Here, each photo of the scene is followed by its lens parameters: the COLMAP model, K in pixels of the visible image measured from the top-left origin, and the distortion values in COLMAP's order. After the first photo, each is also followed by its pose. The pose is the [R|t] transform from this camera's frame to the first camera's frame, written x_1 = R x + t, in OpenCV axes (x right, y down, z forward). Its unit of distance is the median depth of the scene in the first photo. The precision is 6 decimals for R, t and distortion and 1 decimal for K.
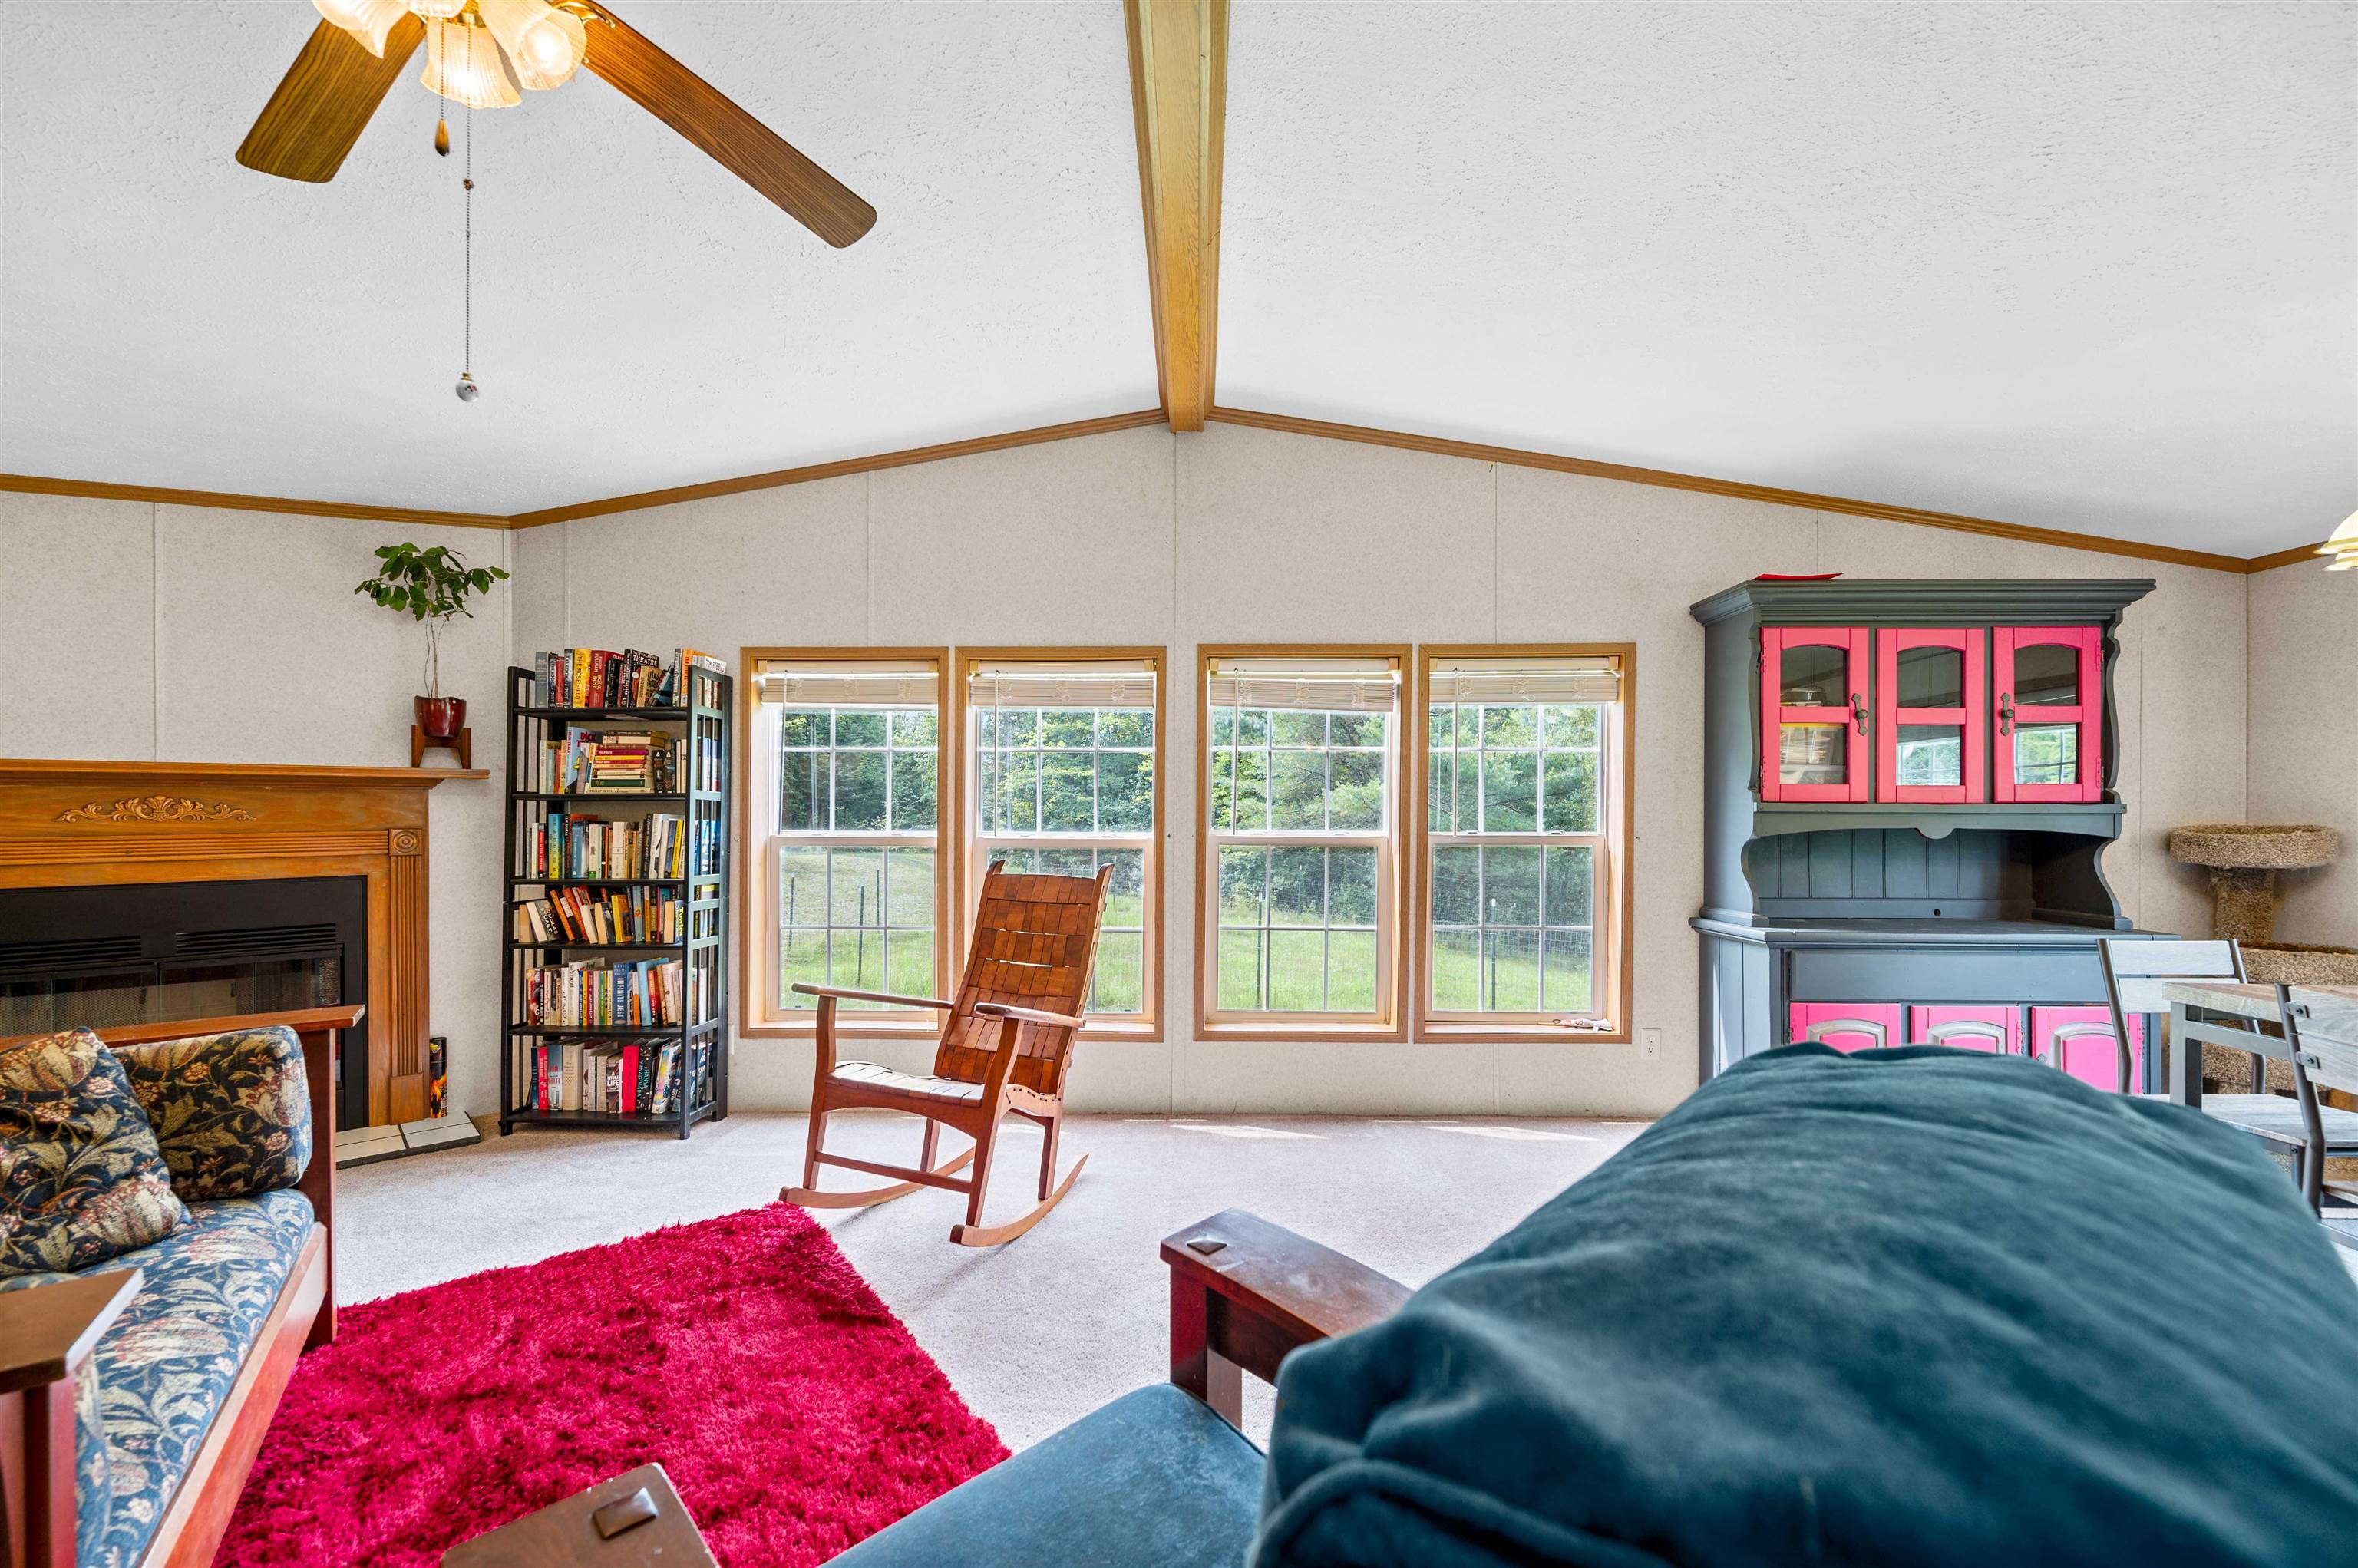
lens RADIAL K [[941.7, 0, 1174.7], [0, 941.7, 814.3], [0, 0, 1]] dist [-0.001330, -0.000173]
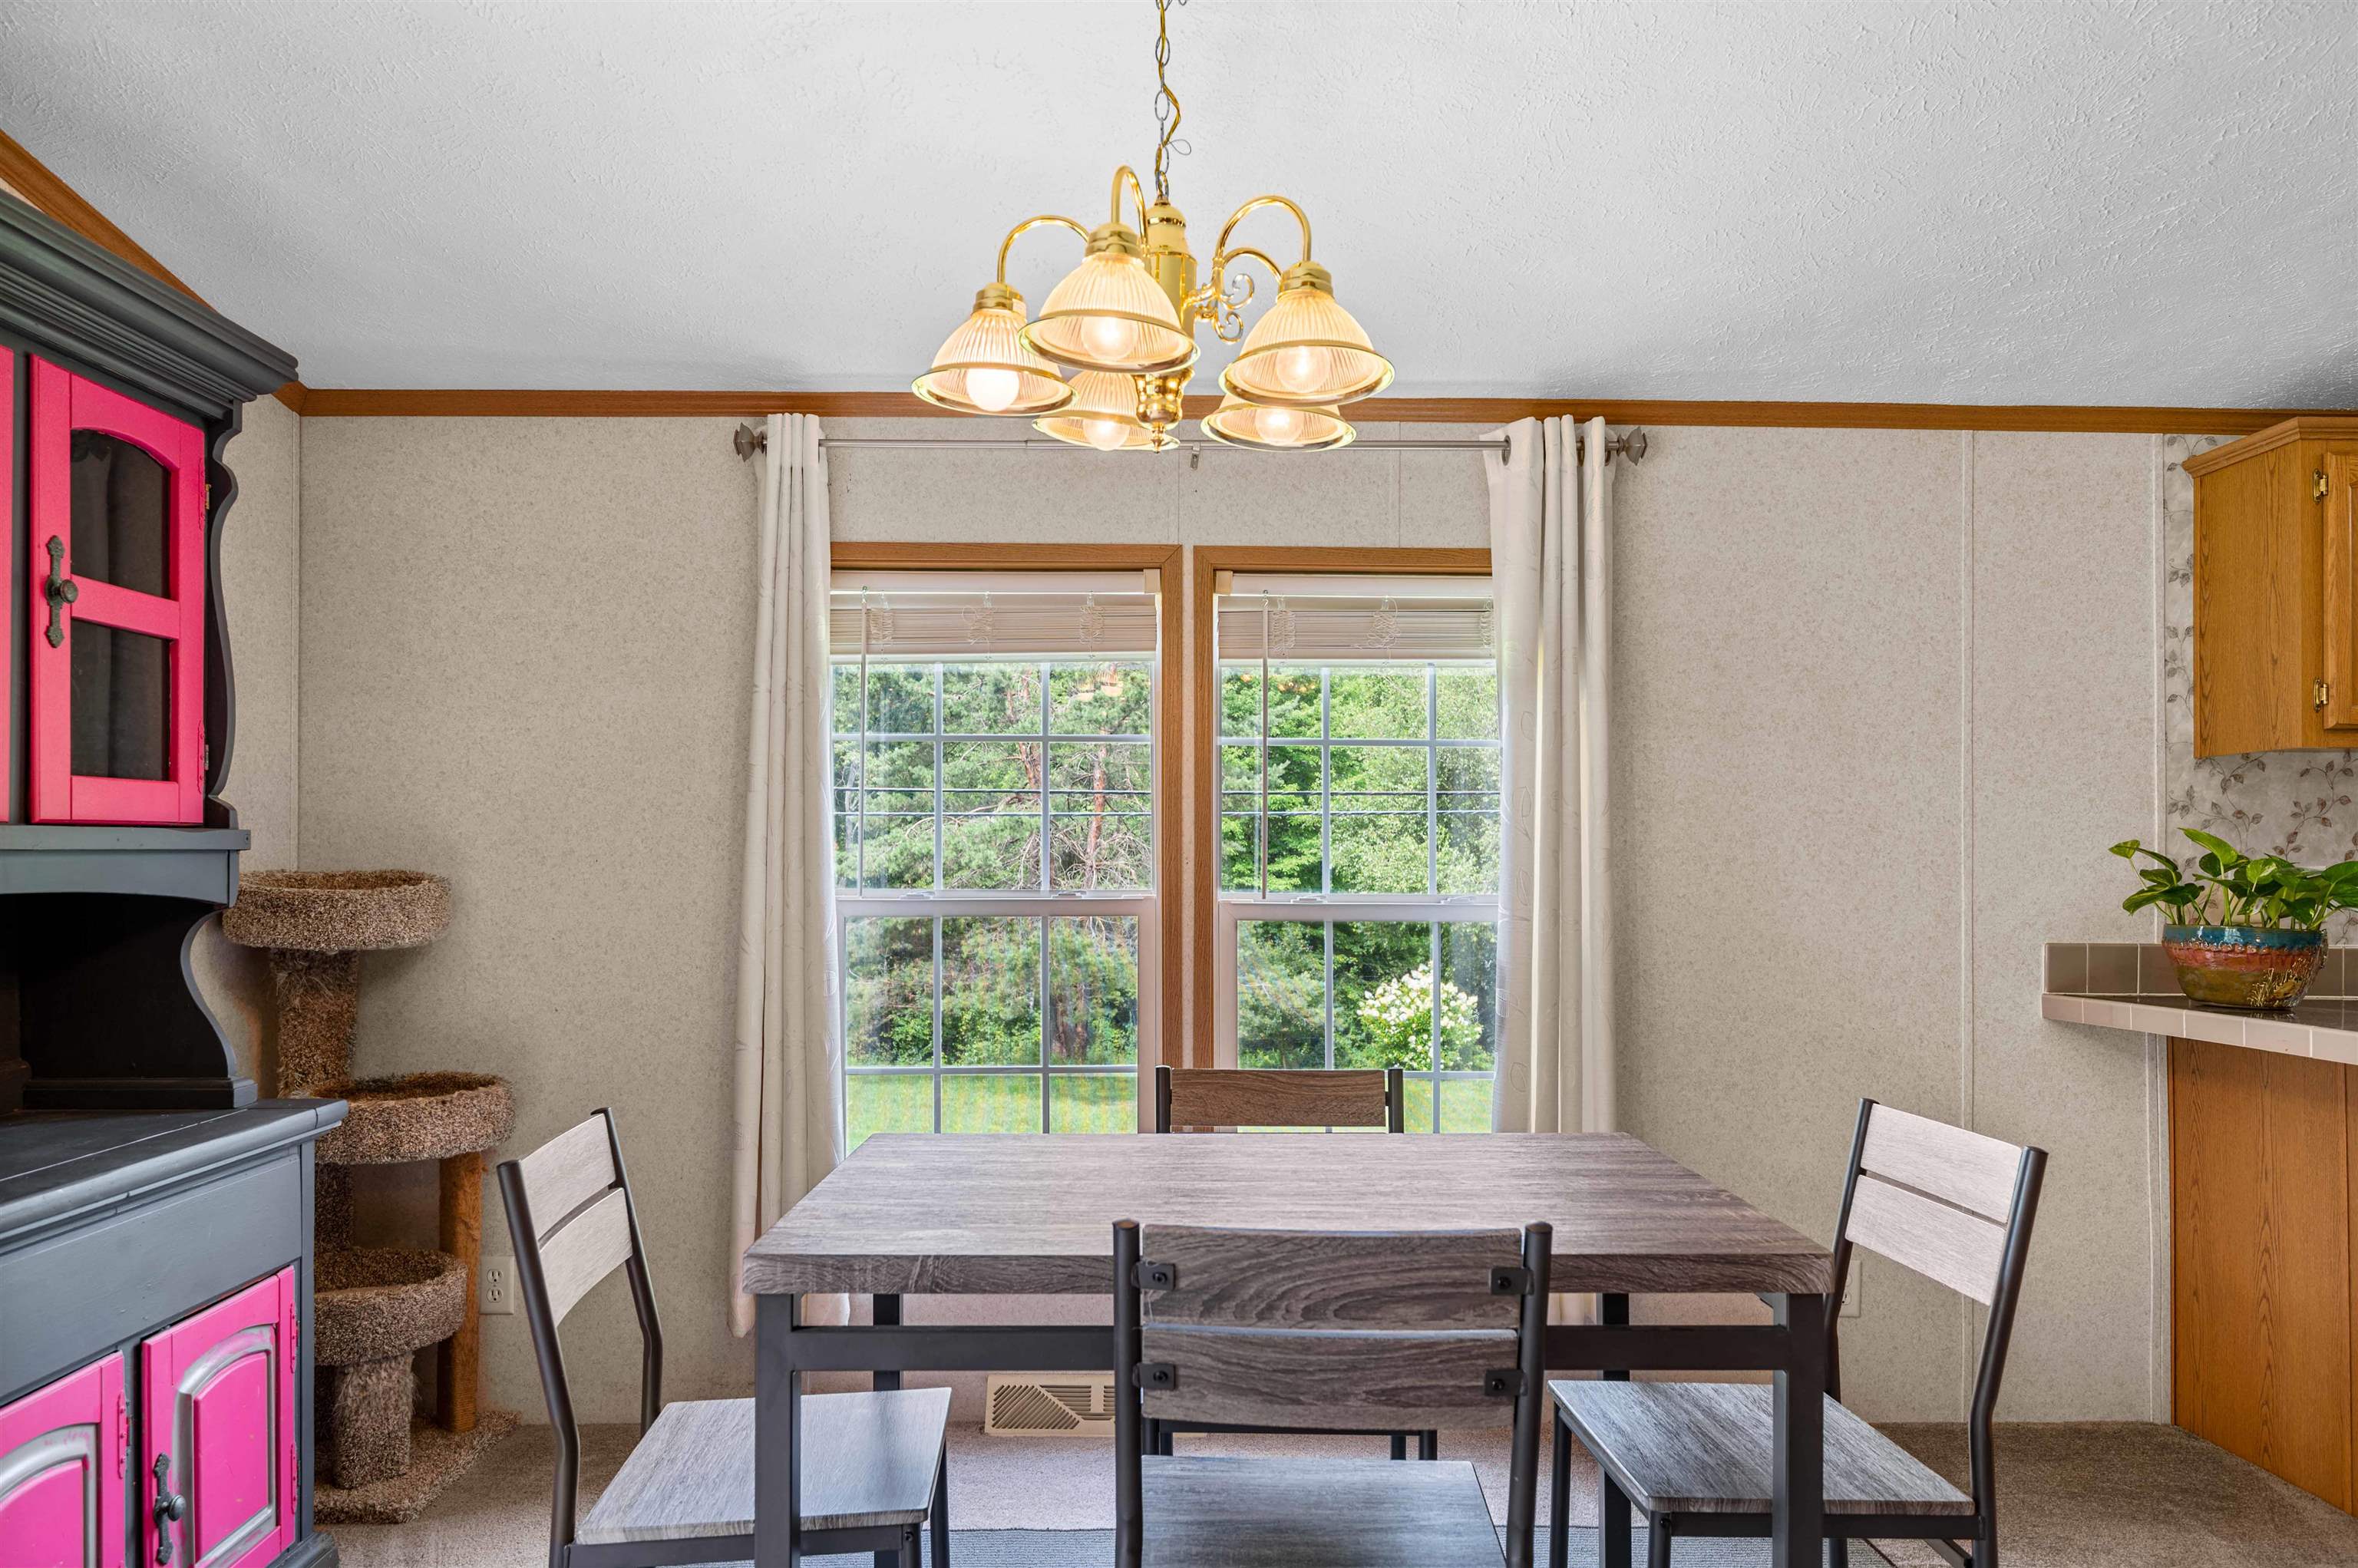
lens RADIAL K [[1533.5, 0, 1172.6], [0, 1533.5, 839.1], [0, 0, 1]] dist [-0.000065, -0.000637]
pose [[-0.040288, 0.005970, 0.999170, 0.229107], [-0.000927, 0.999981, -0.006012, -0.002397], [-0.999188, -0.001168, -0.040282, 0.538374]]
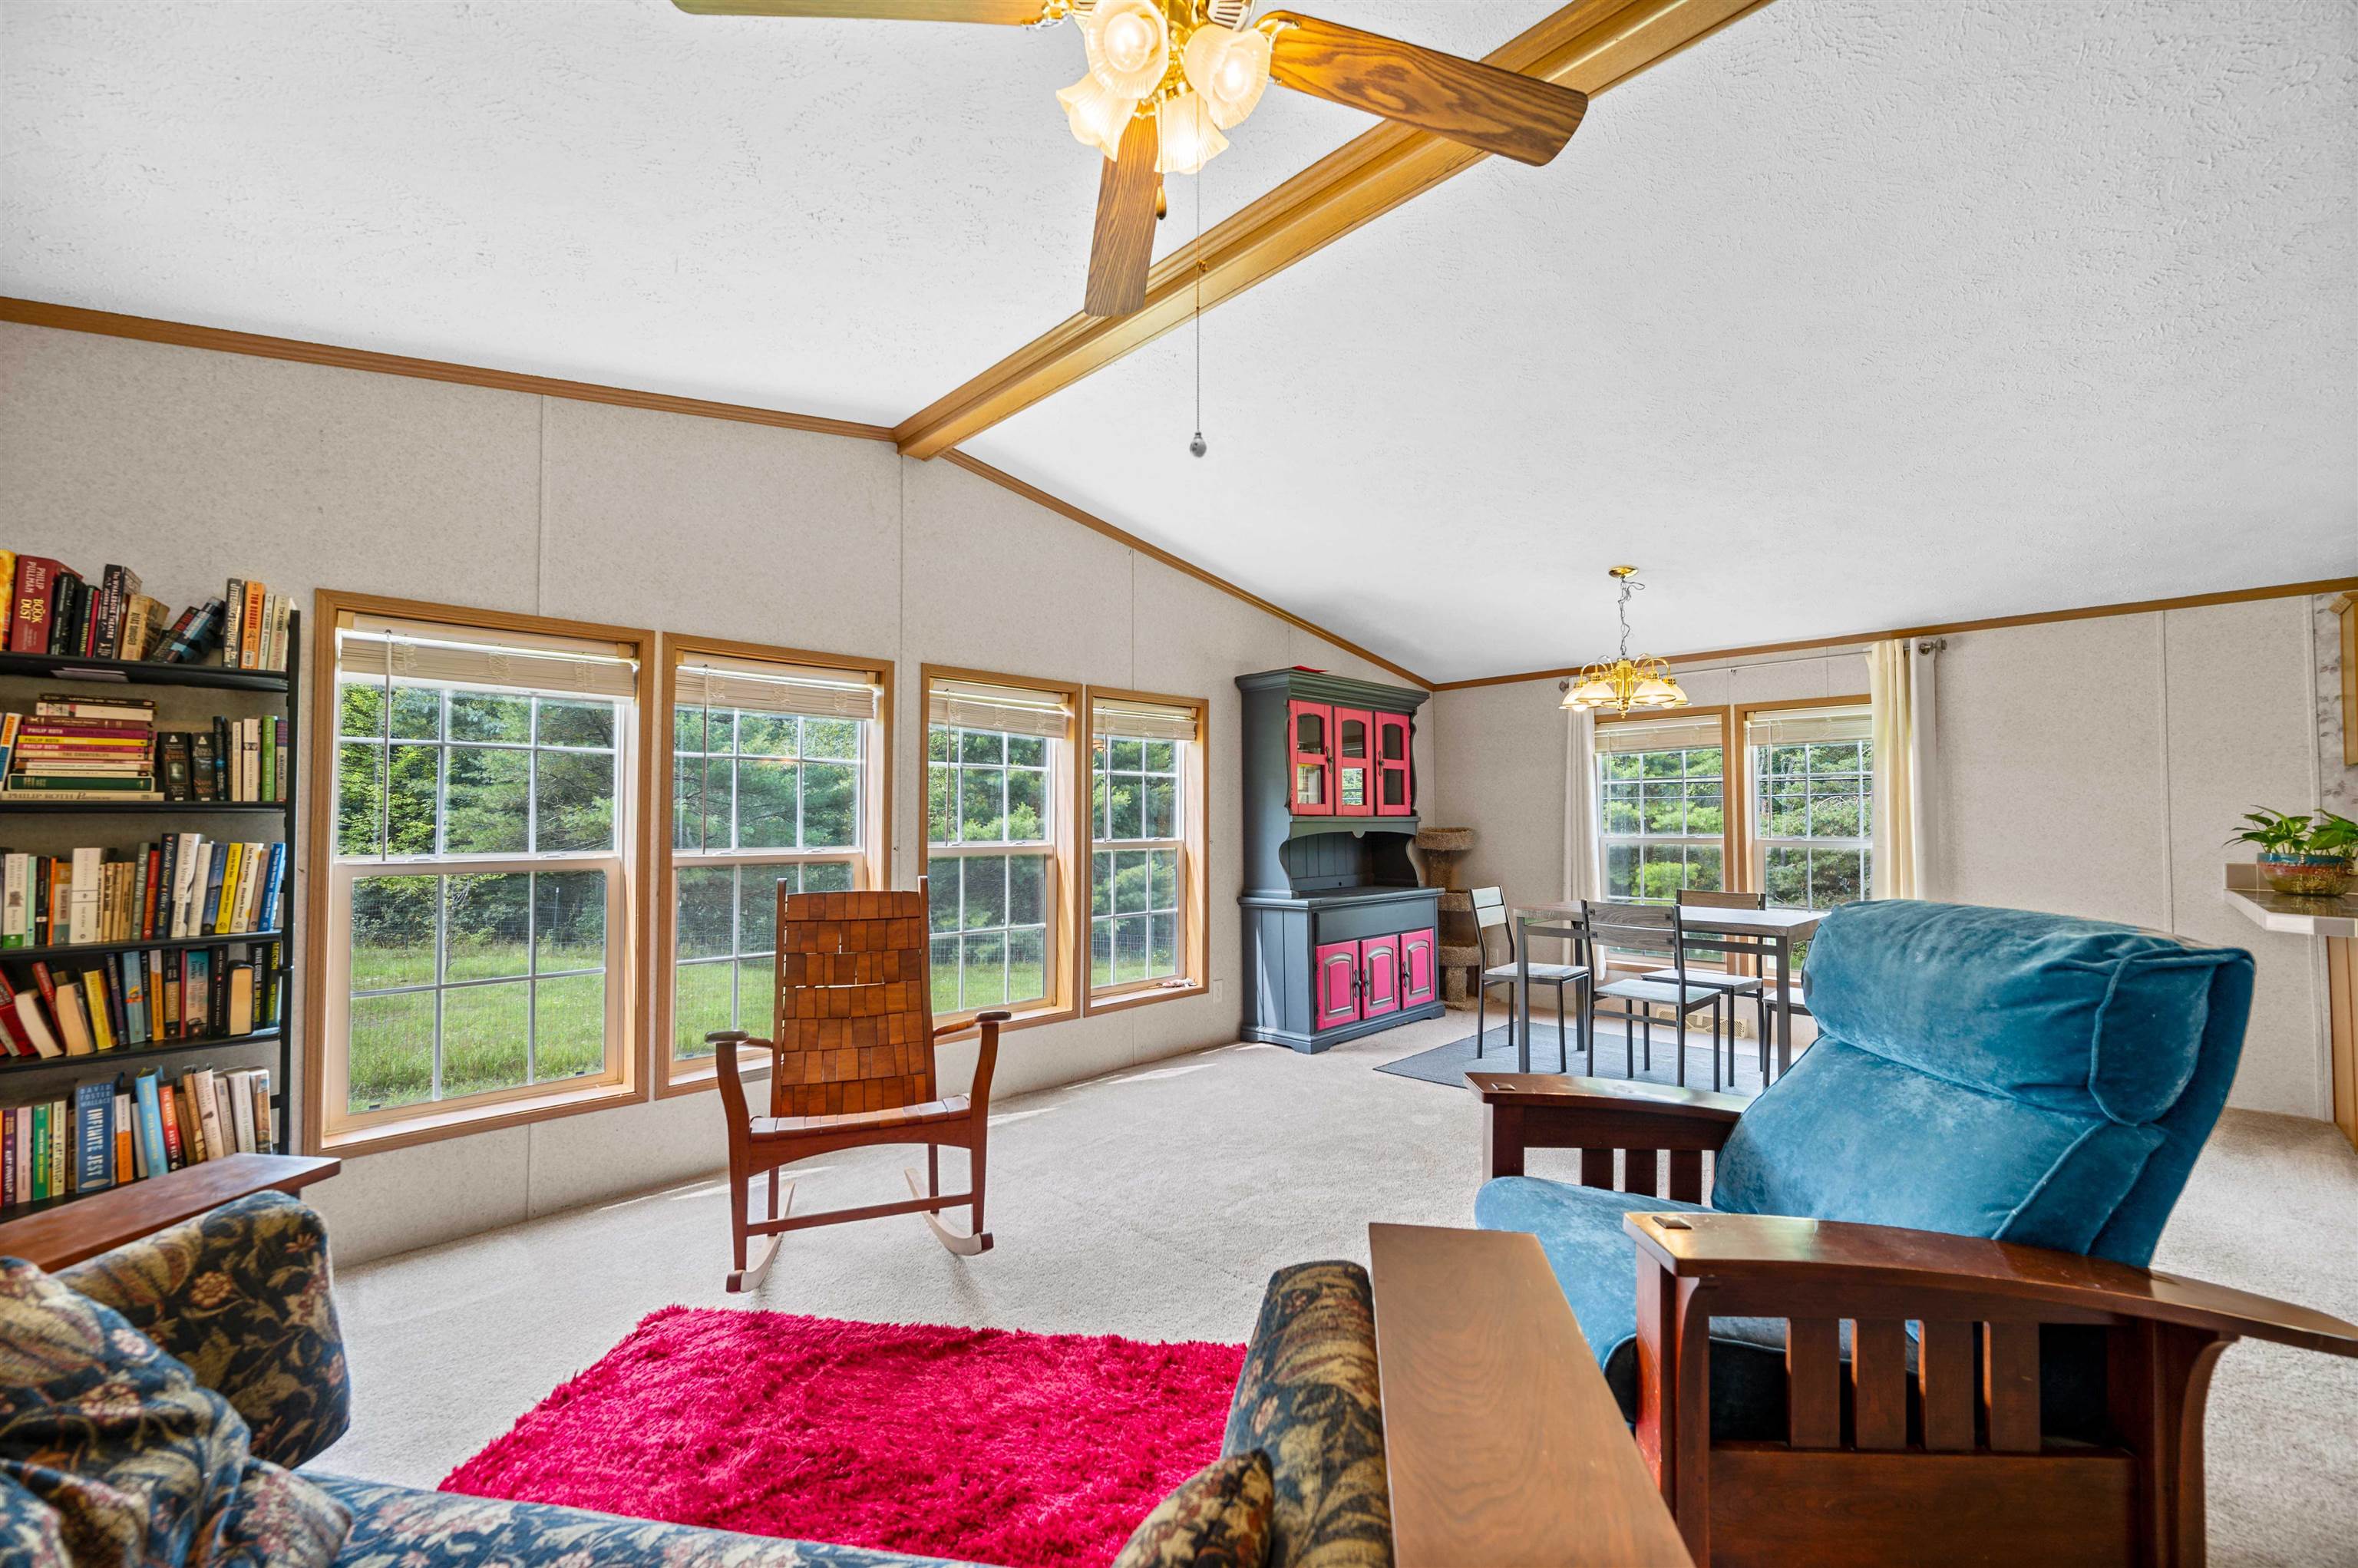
lens RADIAL K [[937.0, 0, 1172.5], [0, 937.0, 794.6], [0, 0, 1]] dist [-0.000788, -0.000237]
pose [[0.697282, 0.015660, 0.716626, -0.548066], [0.007065, 0.999563, -0.028716, -0.004258], [-0.716762, 0.025086, 0.696867, 0.090458]]
